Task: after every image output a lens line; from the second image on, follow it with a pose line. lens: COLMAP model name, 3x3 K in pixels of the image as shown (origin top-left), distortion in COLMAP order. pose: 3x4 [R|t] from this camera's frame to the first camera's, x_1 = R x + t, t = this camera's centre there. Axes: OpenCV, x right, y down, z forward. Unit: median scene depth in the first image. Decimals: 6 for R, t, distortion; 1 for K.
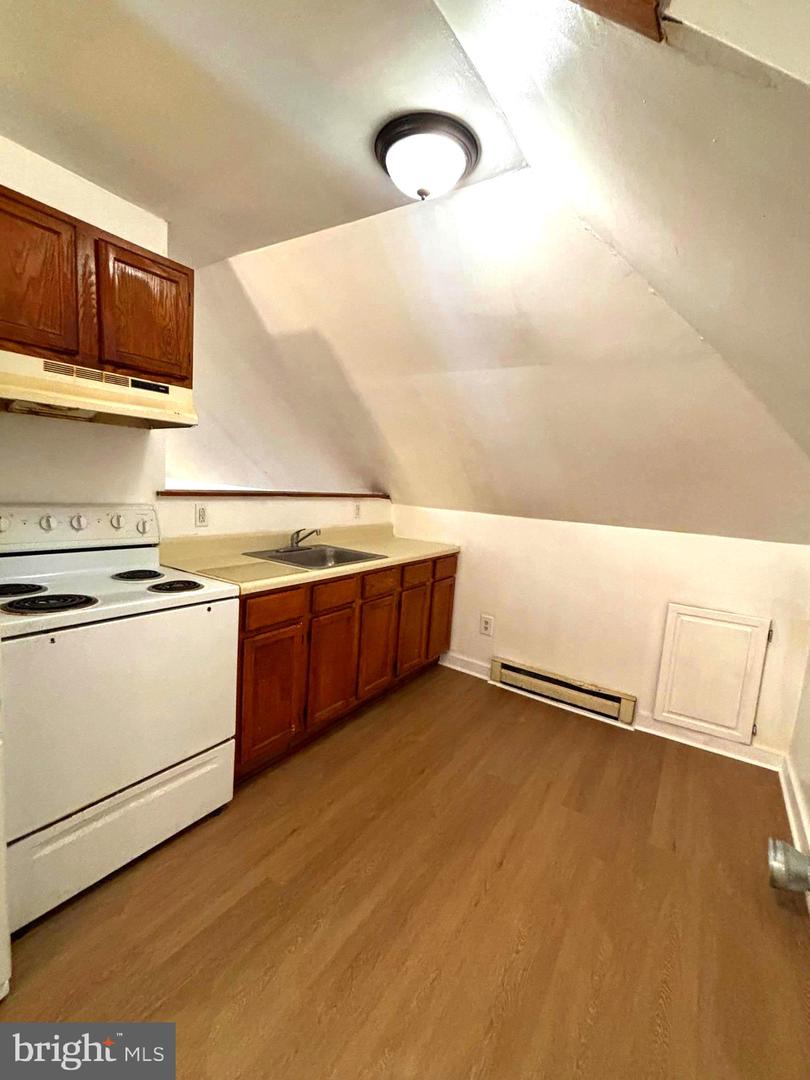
lens RADIAL K [[462.7, 0, 405.1], [0, 462.7, 540.0], [0, 0, 1]] dist [-0.001806, -0.001074]
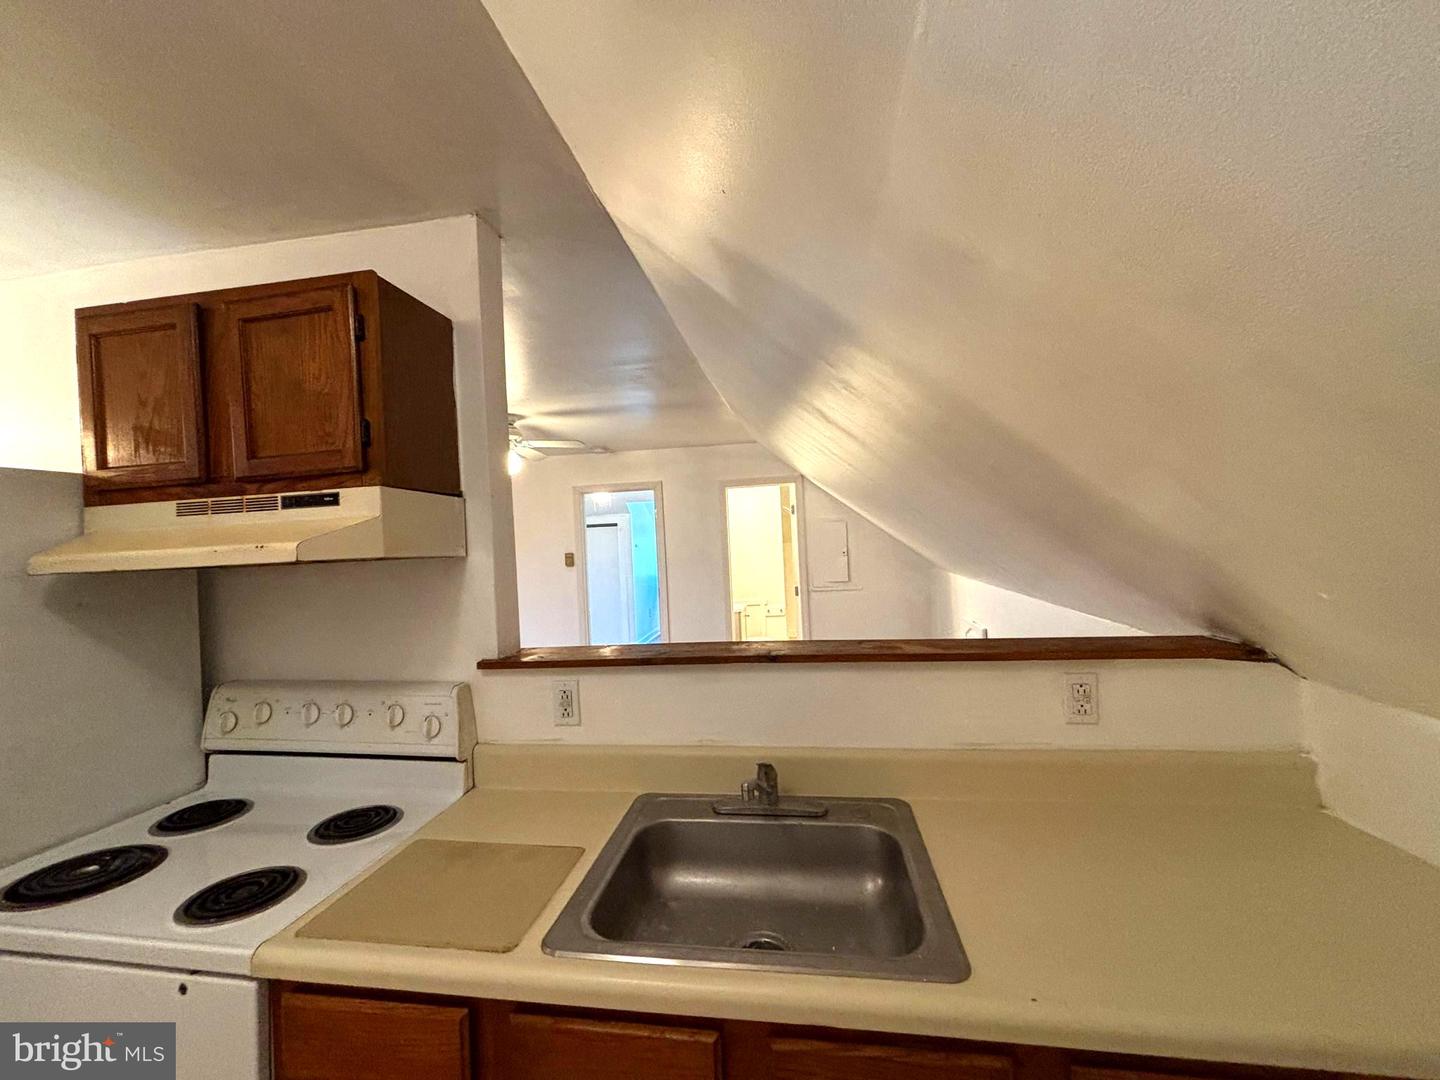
lens RADIAL K [[581.2, 0, 720.3], [0, 581.2, 538.0], [0, 0, 1]] dist [0.000423, -0.000124]
pose [[0.412785, -0.093237, -0.906044, 0.277404], [-0.043839, 0.991560, -0.122010, -0.196779], [0.909773, 0.090084, 0.405213, 1.052176]]
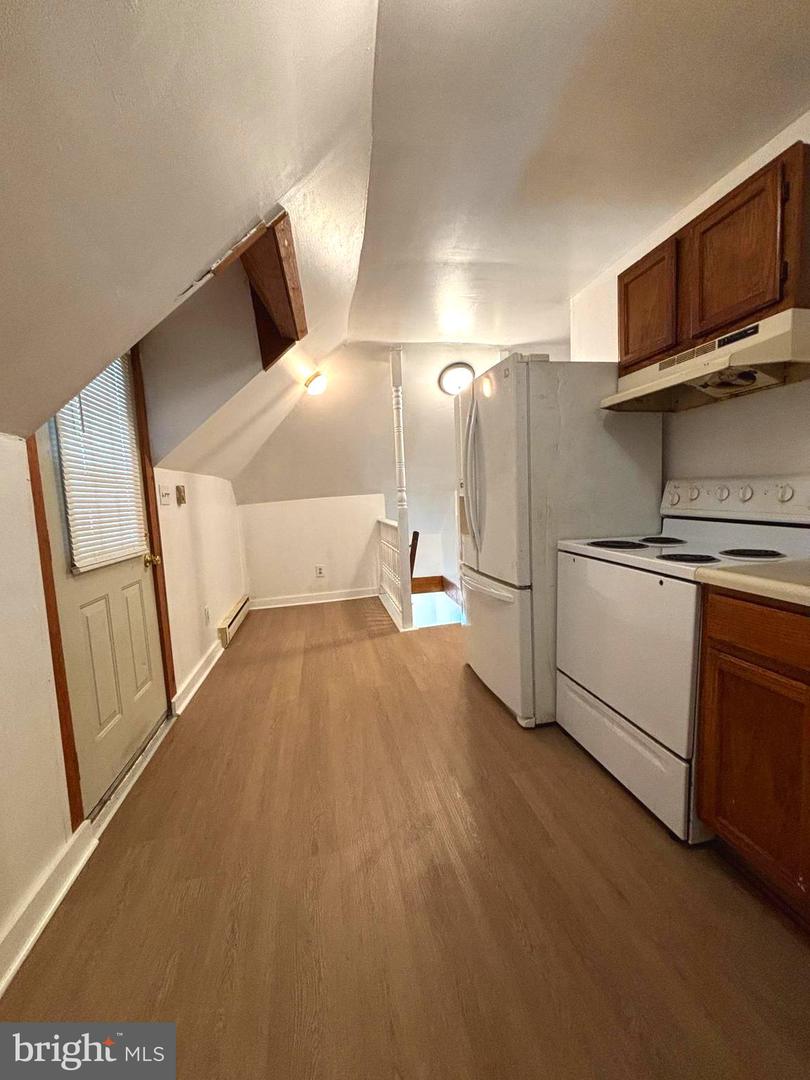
lens RADIAL K [[435.9, 0, 406.3], [0, 435.9, 539.6], [0, 0, 1]] dist [0.000423, -0.000124]
pose [[-0.706329, 0.034782, -0.707029, 0.454971], [-0.094617, 0.985191, 0.142989, -0.005632], [0.701532, 0.167894, -0.692578, 1.074303]]
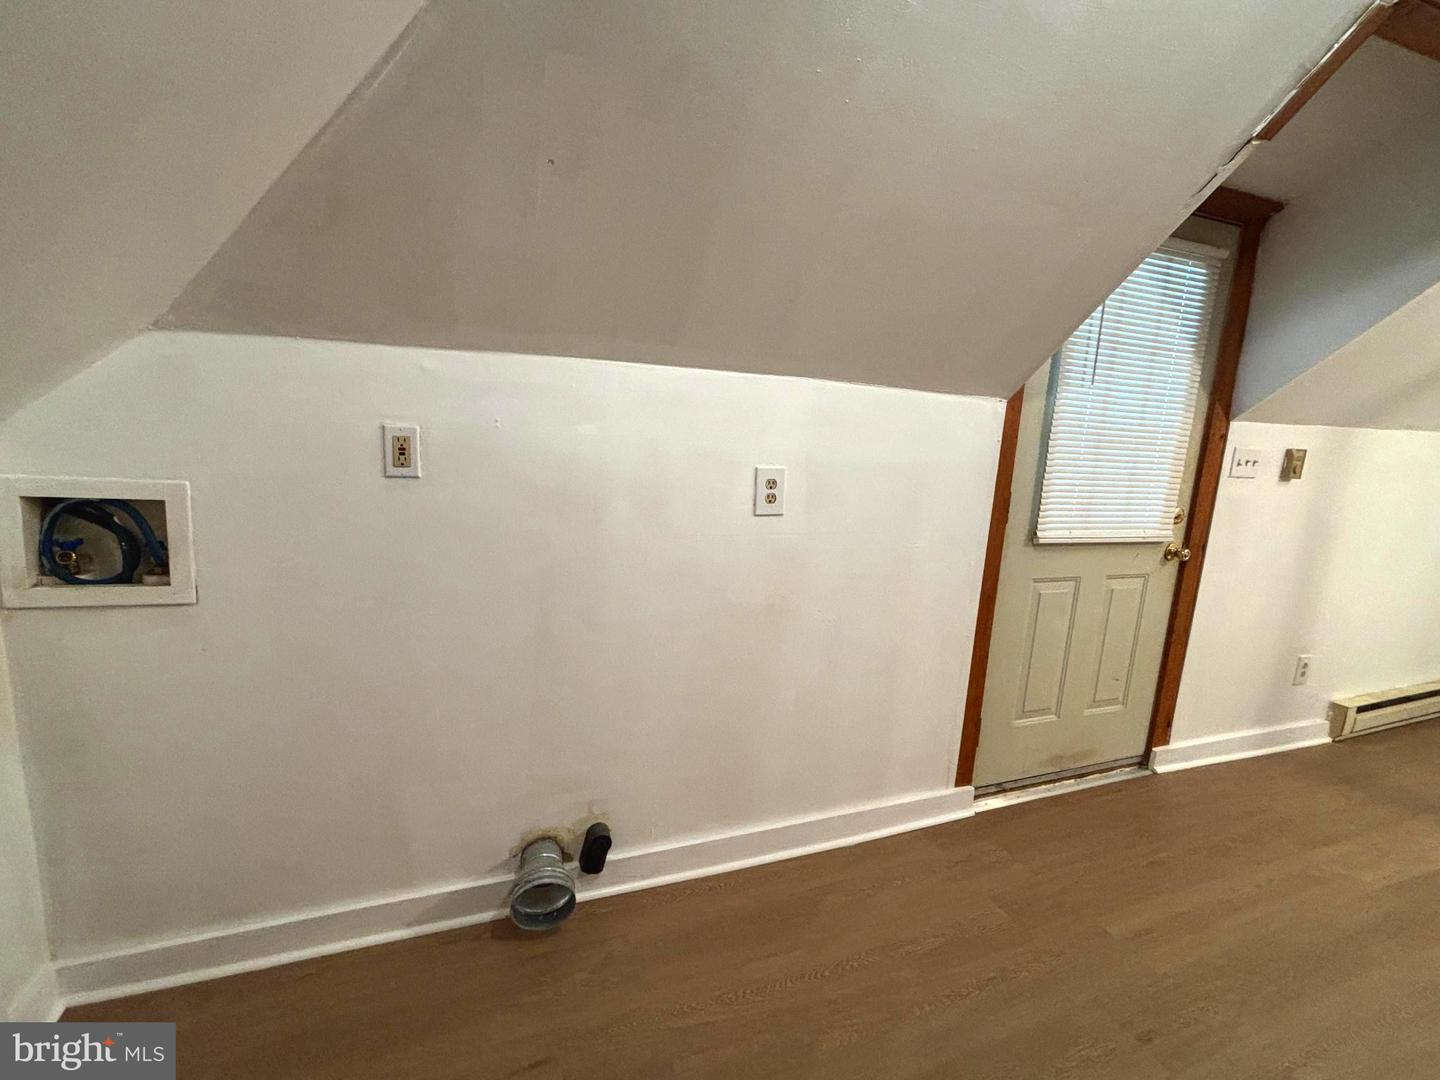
lens RADIAL K [[617.0, 0, 715.4], [0, 617.0, 539.4], [0, 0, 1]] dist [-0.001806, -0.001074]
pose [[-0.801164, -0.211226, 0.559928, 0.161804], [-0.026823, 0.947373, 0.319006, -0.097516], [-0.597844, 0.240558, -0.764667, 1.219747]]
